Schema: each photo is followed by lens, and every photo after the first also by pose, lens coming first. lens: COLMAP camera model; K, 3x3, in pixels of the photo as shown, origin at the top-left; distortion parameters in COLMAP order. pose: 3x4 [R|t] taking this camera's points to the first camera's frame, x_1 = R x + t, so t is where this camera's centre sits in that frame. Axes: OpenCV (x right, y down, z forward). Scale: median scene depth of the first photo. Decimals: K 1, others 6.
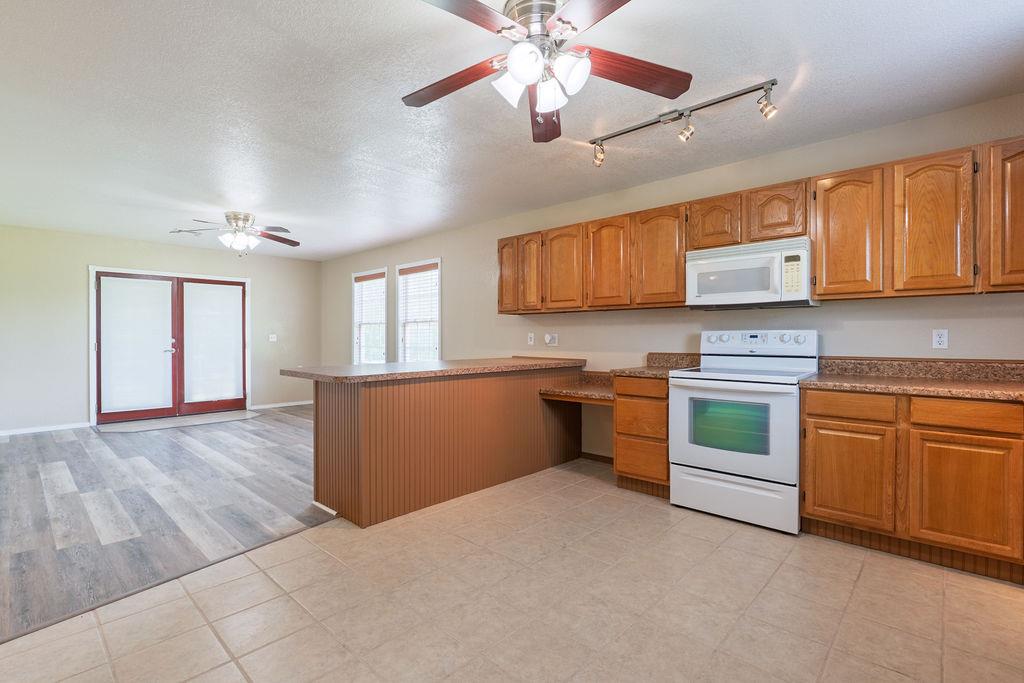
lens RADIAL K [[471.8, 0, 509.1], [0, 471.8, 337.7], [0, 0, 1]] dist [-0.012445, 0.000199]
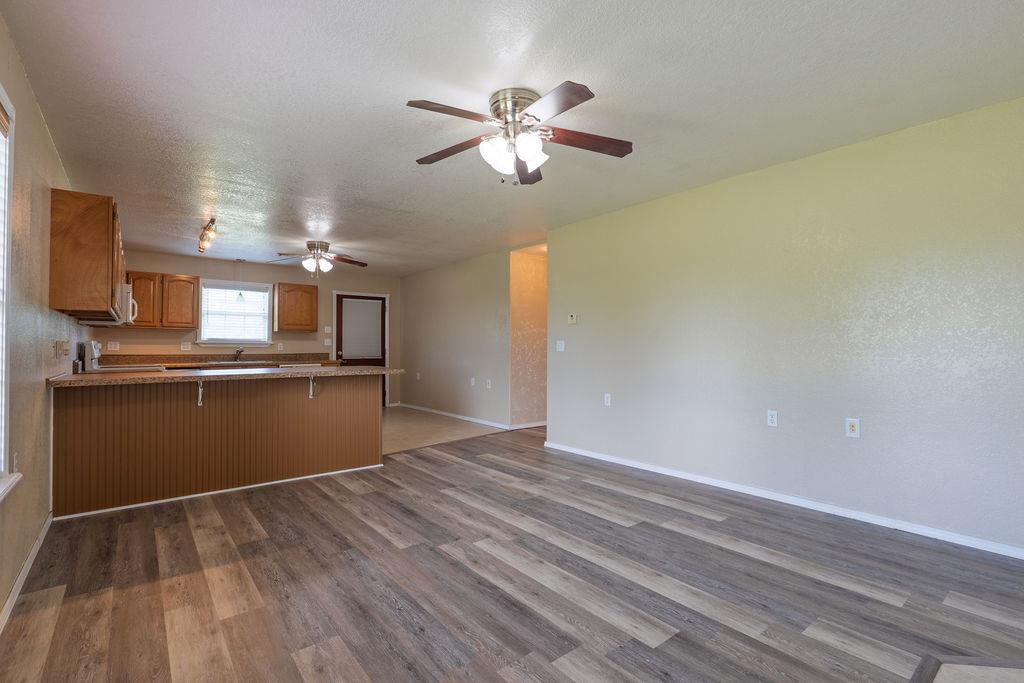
lens RADIAL K [[471.8, 0, 509.1], [0, 471.8, 337.7], [0, 0, 1]] dist [-0.012445, 0.000199]
pose [[-0.989169, 0.004069, 0.146722, -0.999687], [0.003123, 0.999973, -0.006680, -0.015348], [-0.146745, -0.006150, -0.989155, 2.344422]]
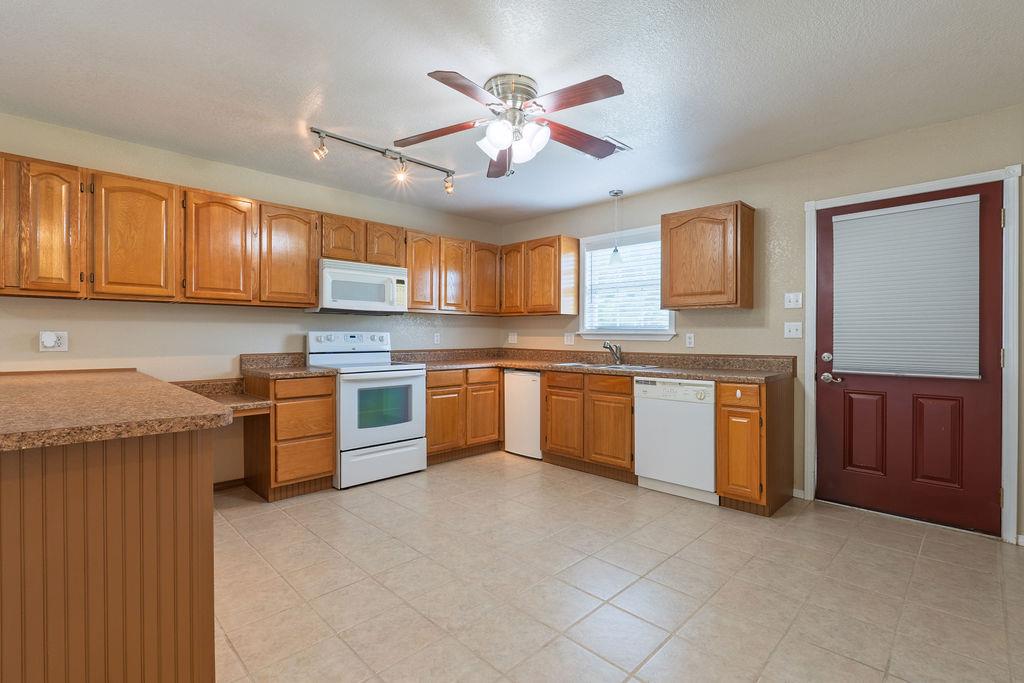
lens RADIAL K [[471.8, 0, 509.1], [0, 471.8, 337.7], [0, 0, 1]] dist [-0.012445, 0.000199]
pose [[0.033301, 0.002674, 0.999442, -0.738154], [0.005139, 0.999983, -0.002846, 0.005712], [-0.999432, 0.005231, 0.033287, 0.571812]]
